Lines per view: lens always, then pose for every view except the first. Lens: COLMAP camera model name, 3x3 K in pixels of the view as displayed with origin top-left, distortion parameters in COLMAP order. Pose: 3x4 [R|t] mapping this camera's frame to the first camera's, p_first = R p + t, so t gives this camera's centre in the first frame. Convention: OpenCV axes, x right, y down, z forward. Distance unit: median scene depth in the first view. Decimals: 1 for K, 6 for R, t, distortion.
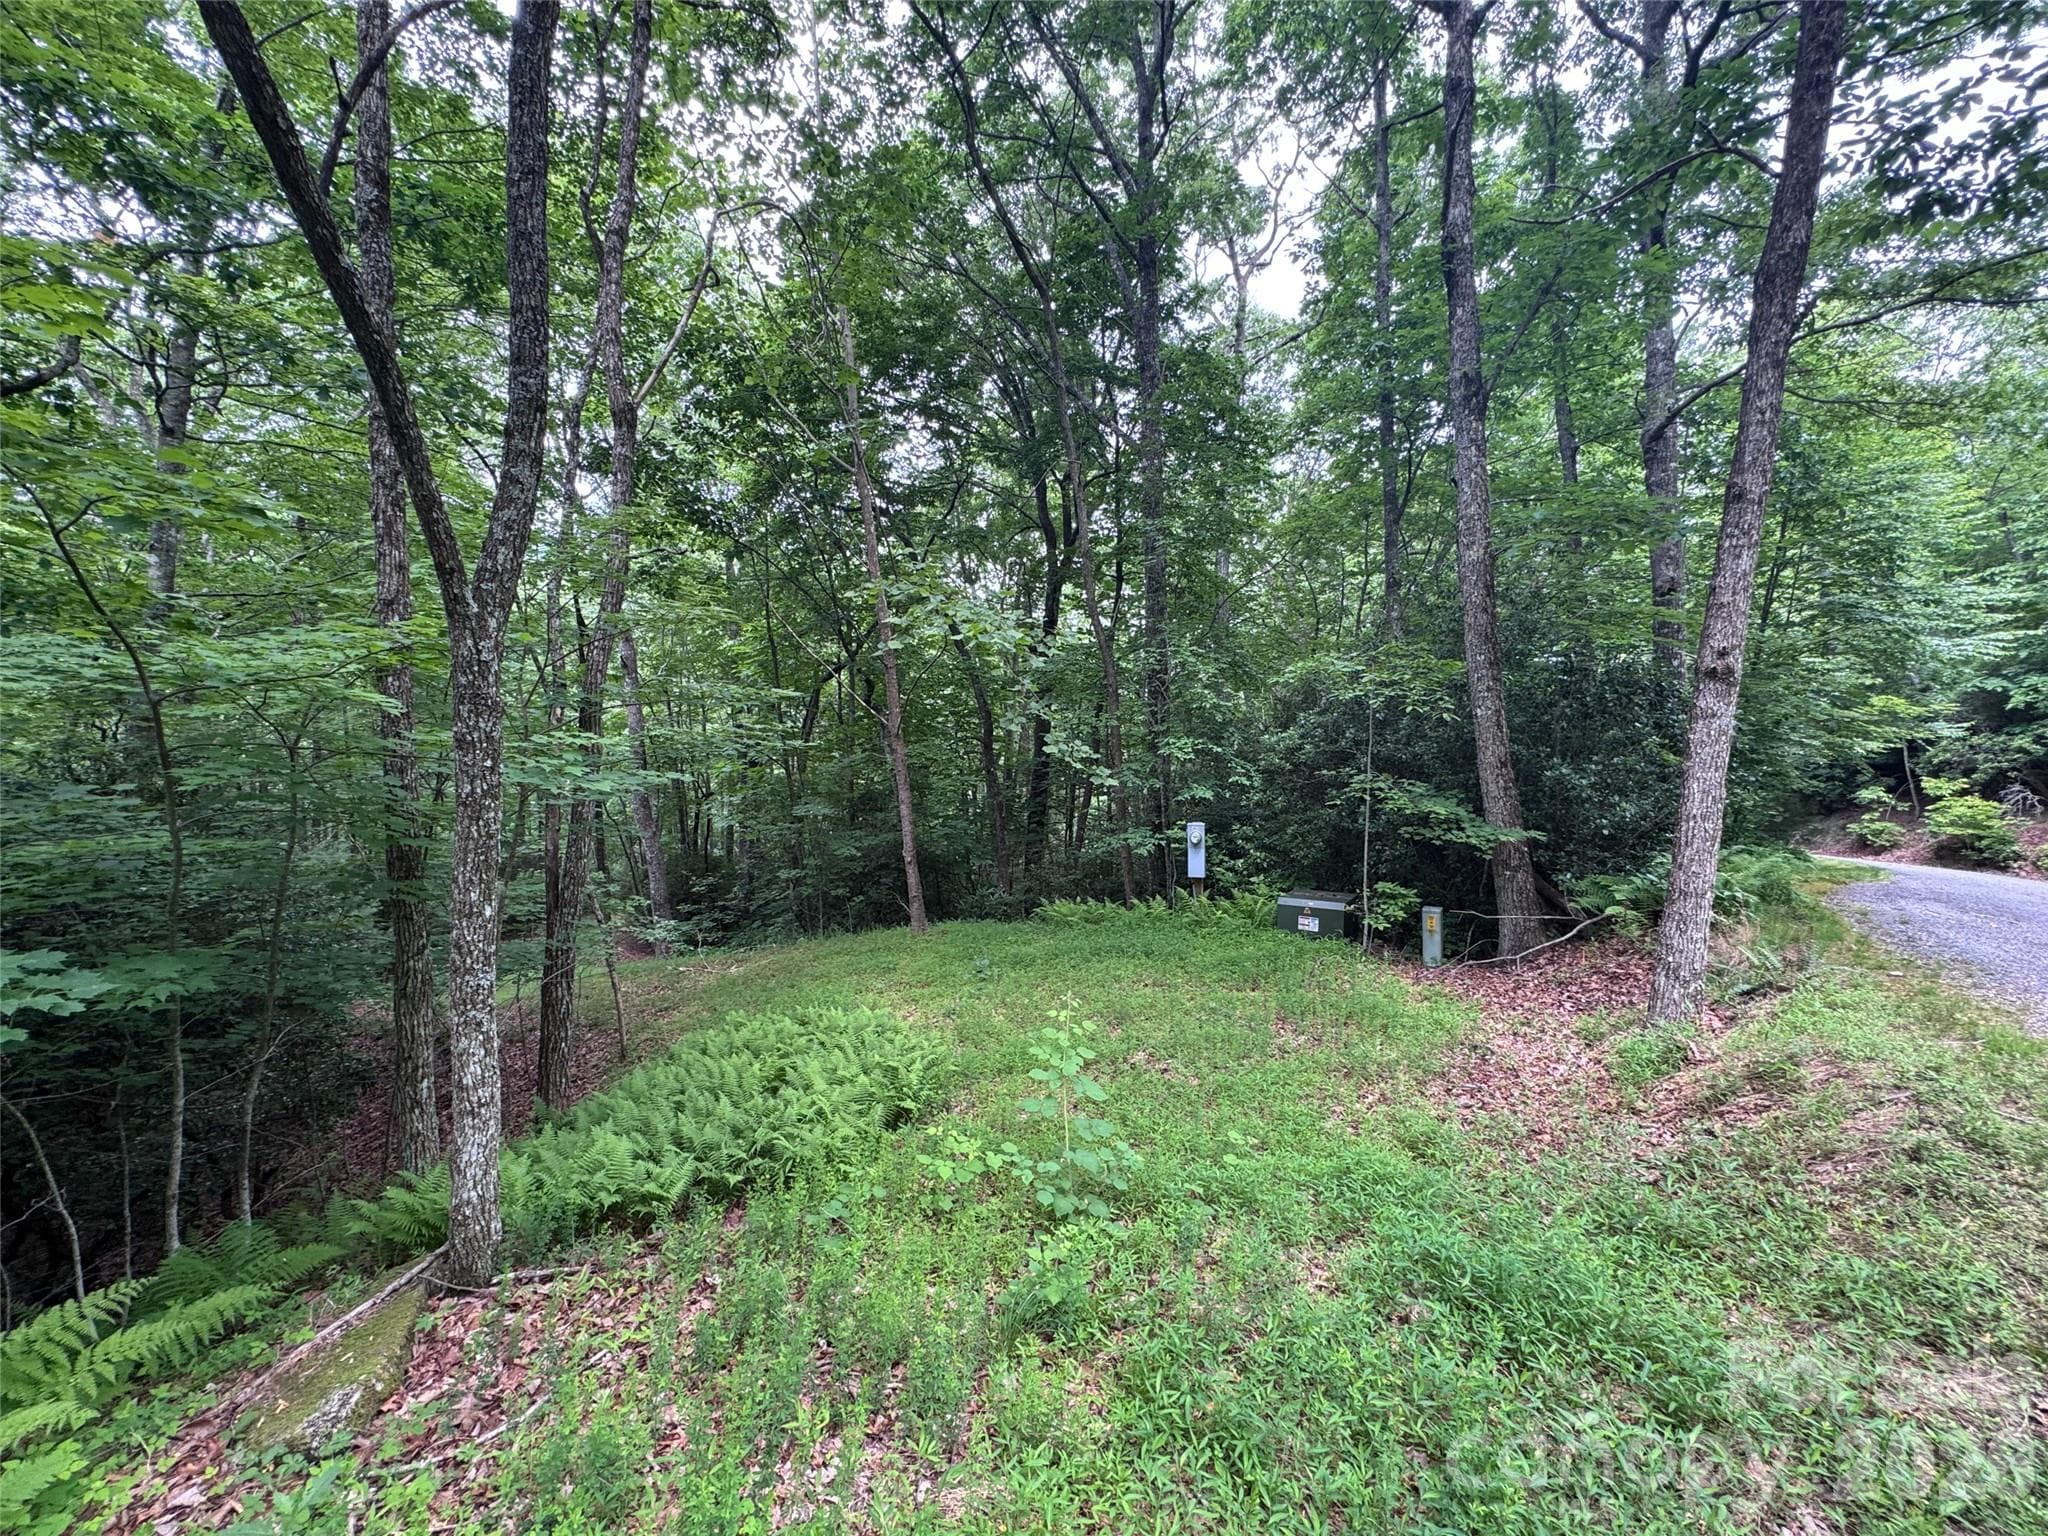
lens RADIAL K [[814.2, 0, 1023.5], [0, 814.2, 765.7], [0, 0, 1]] dist [-0.002449, 0.000168]
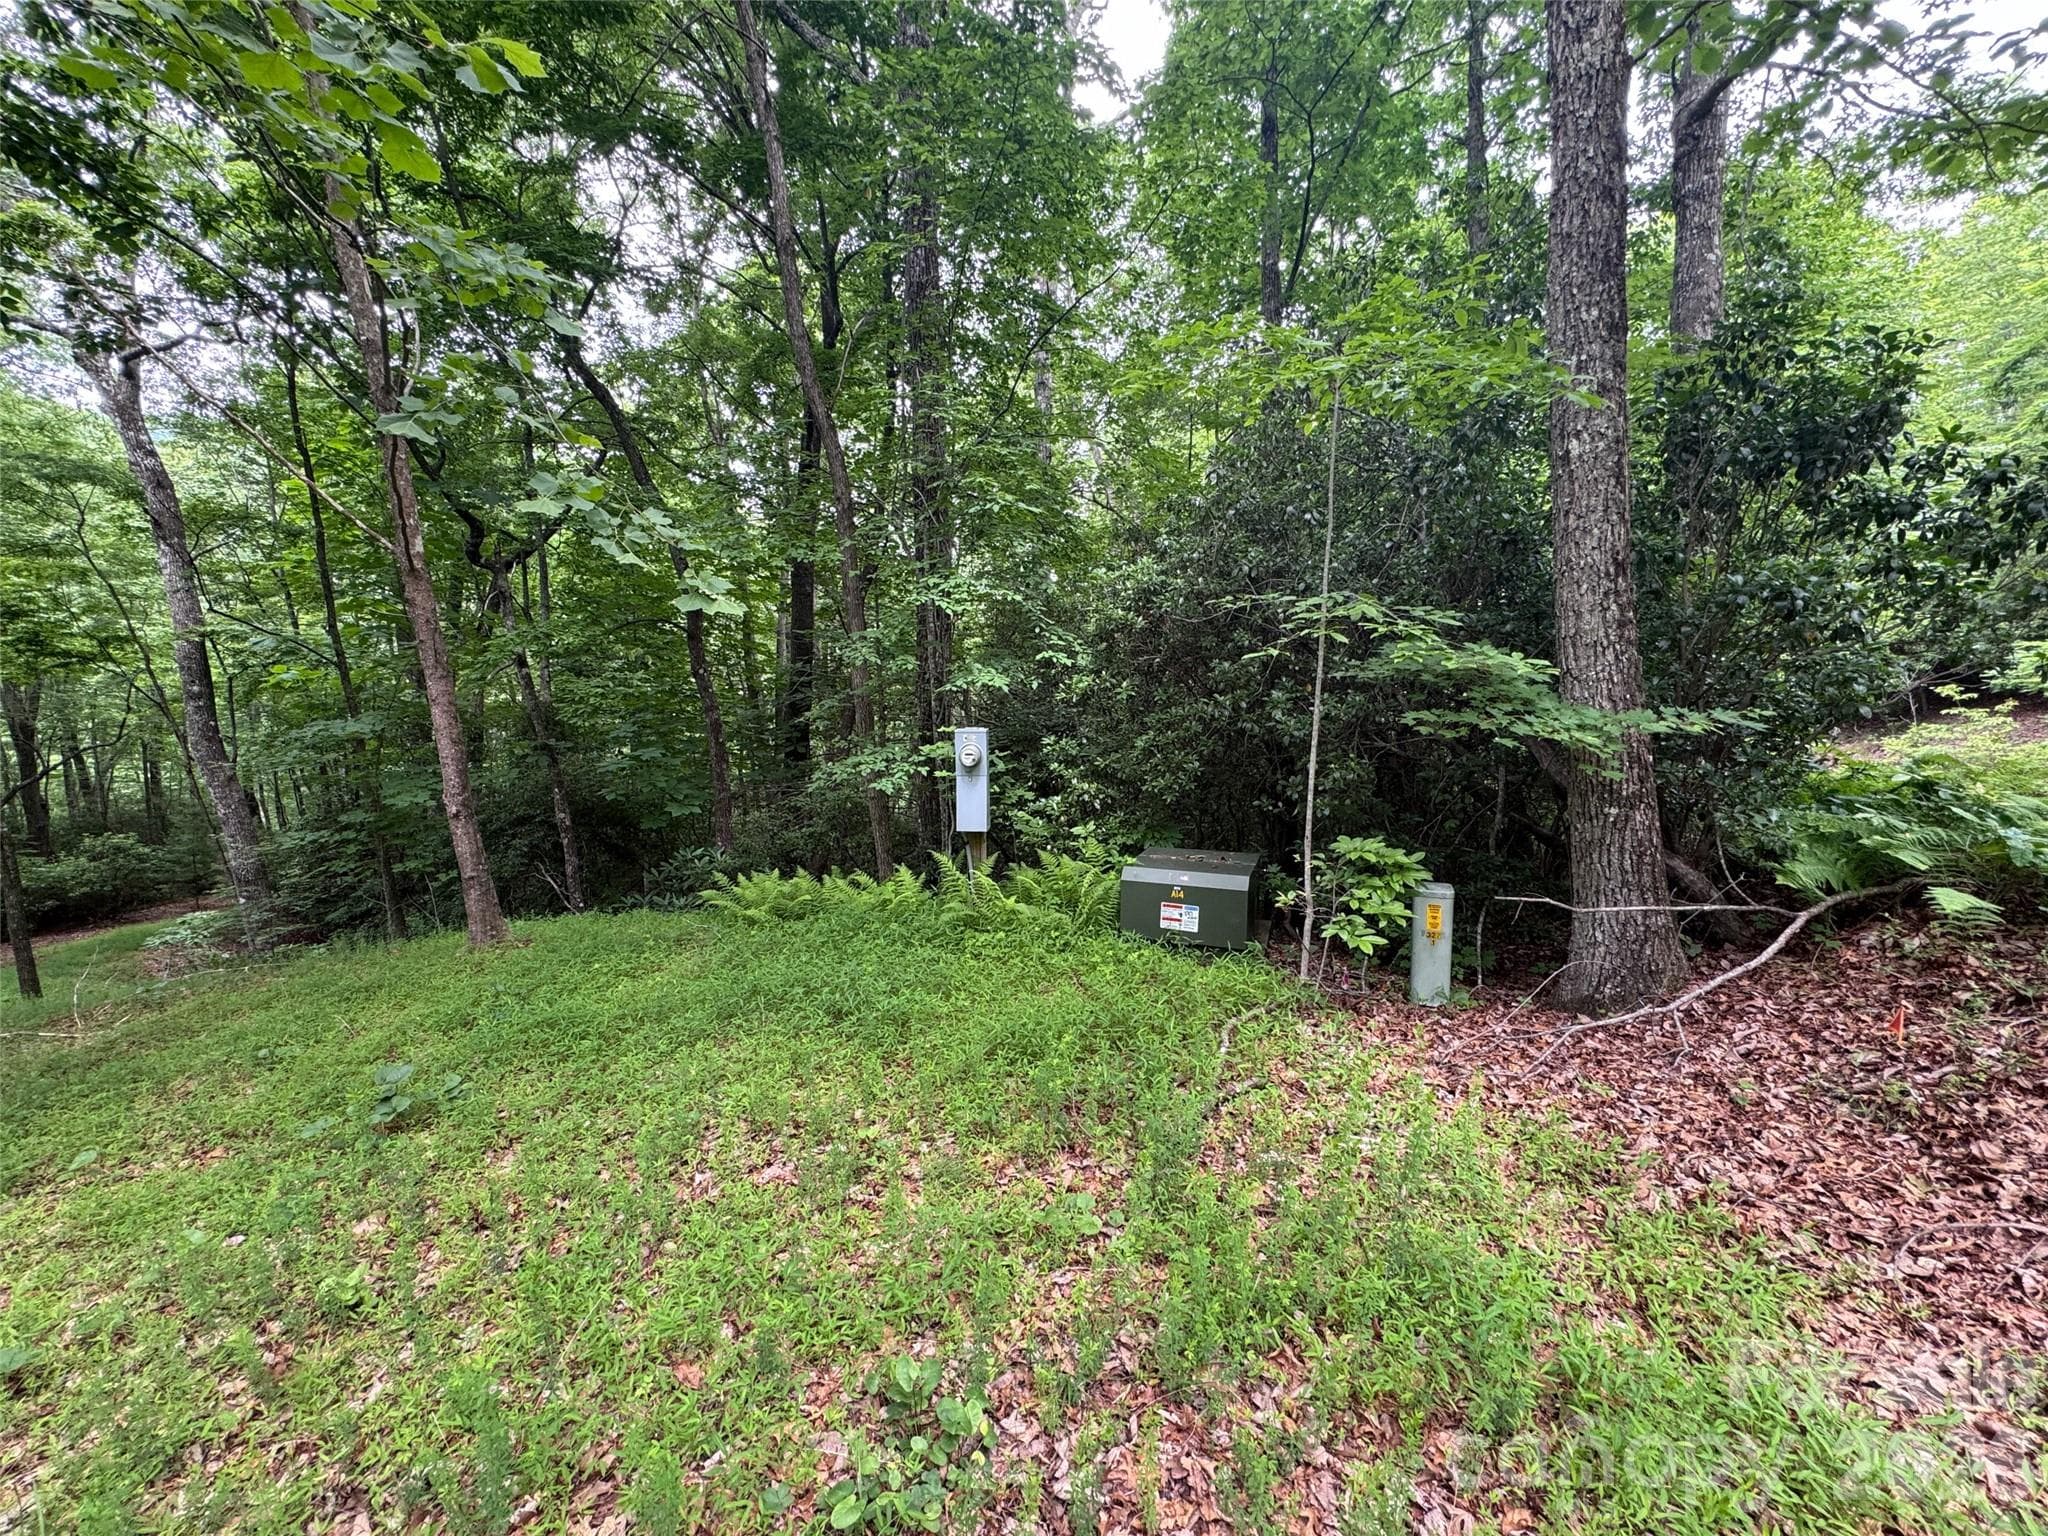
lens RADIAL K [[814.2, 0, 1023.5], [0, 814.2, 765.7], [0, 0, 1]] dist [-0.002449, 0.000168]
pose [[0.979352, -0.011763, 0.201822, 0.138396], [-0.002033, 0.997682, 0.068011, 0.058550], [-0.202154, -0.067017, 0.977058, 0.478641]]
